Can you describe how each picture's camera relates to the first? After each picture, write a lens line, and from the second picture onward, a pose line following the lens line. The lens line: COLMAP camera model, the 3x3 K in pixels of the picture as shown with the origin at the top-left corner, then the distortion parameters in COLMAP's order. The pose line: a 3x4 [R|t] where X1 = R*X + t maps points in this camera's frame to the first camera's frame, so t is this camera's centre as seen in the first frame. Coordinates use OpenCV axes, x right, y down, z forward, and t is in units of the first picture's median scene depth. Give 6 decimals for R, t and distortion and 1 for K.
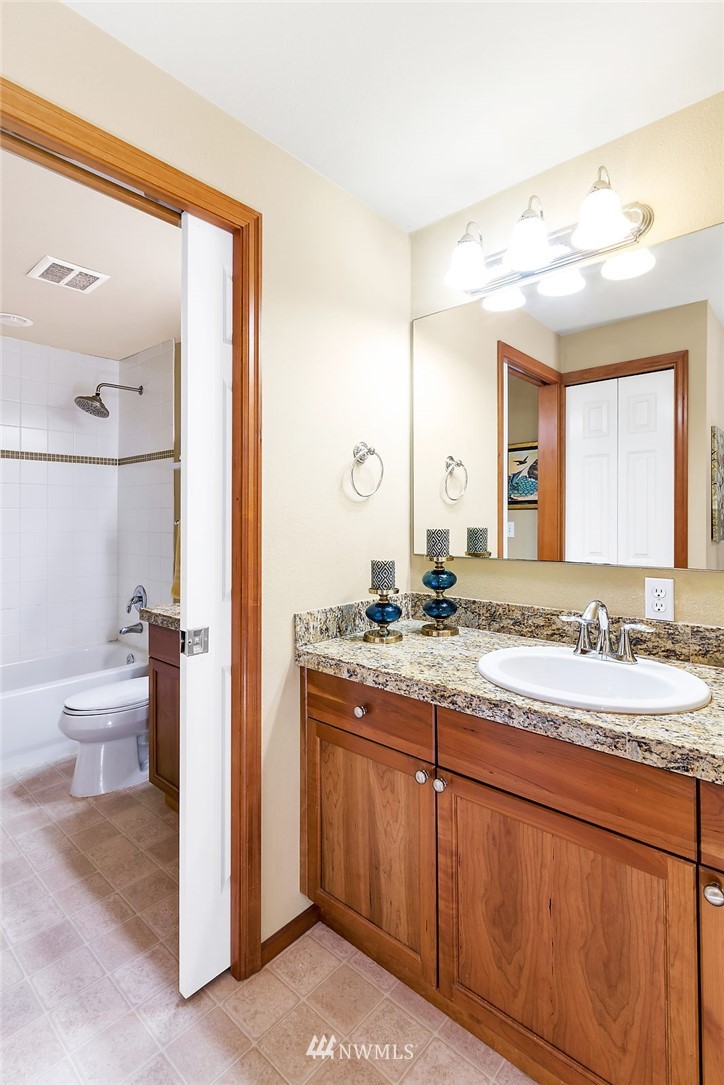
lens RADIAL K [[517.7, 0, 362.6], [0, 517.7, 516.6], [0, 0, 1]] dist [0.001772, 0.000307]
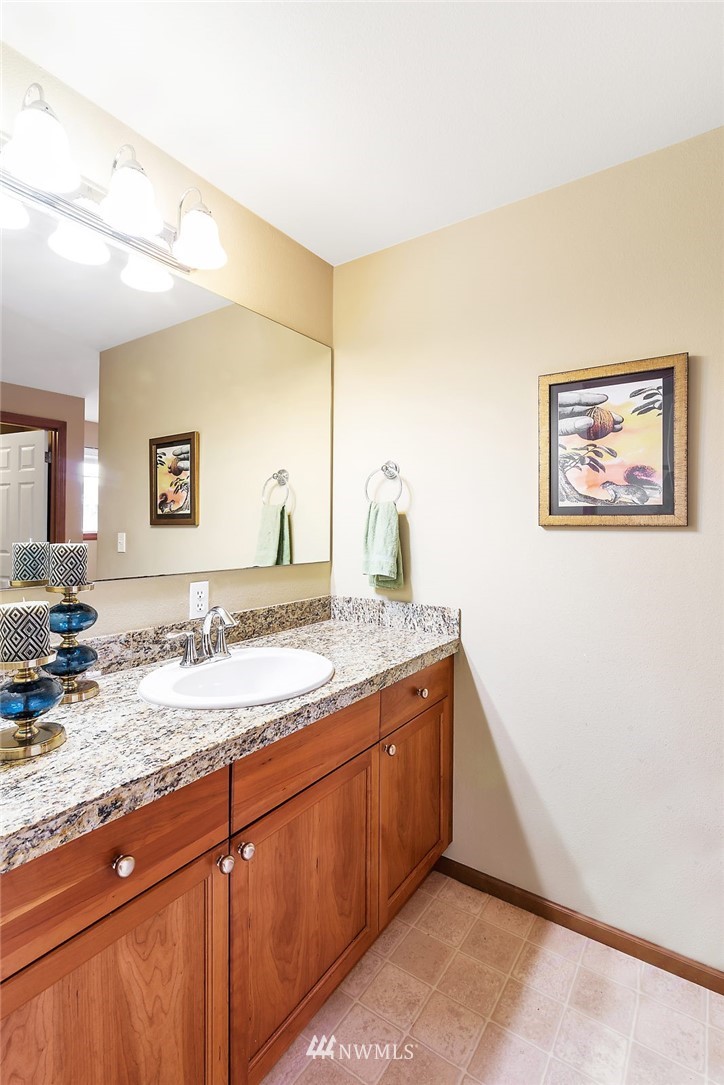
lens RADIAL K [[505.2, 0, 362.0], [0, 505.2, 542.5], [0, 0, 1]] dist [-0.002432, -0.000631]
pose [[-0.126166, -0.022729, 0.991749, -0.499828], [-0.003009, 0.999742, 0.022530, 0.006978], [-0.992005, -0.000141, -0.126201, 0.696988]]
